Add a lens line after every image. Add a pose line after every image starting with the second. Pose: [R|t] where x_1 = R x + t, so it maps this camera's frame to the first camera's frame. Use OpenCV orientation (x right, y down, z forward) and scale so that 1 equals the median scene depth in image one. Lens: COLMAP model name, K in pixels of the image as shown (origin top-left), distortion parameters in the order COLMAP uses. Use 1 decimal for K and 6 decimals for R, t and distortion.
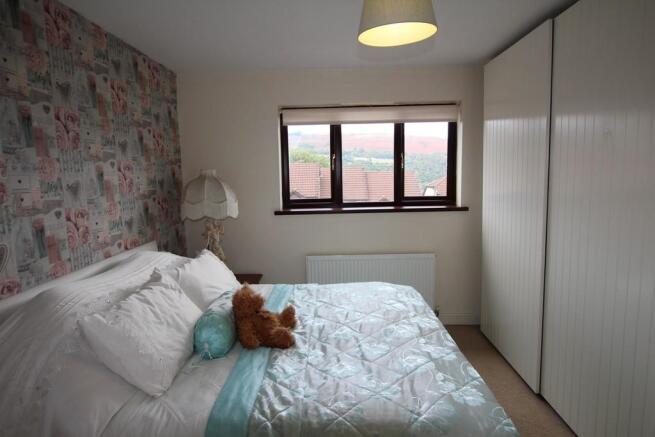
lens RADIAL K [[388.8, 0, 326.9], [0, 388.8, 215.9], [0, 0, 1]] dist [-0.010521, 0.006938]
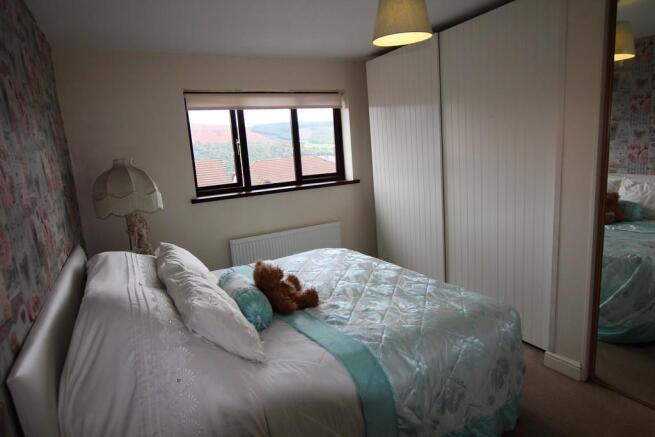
lens RADIAL K [[388.8, 0, 324.8], [0, 388.8, 220.9], [0, 0, 1]] dist [-0.010521, 0.006938]
pose [[0.869395, -0.126866, 0.477553, -0.330992], [0.107108, 0.991884, 0.068511, 0.010117], [-0.482369, -0.008413, 0.875928, -0.008107]]
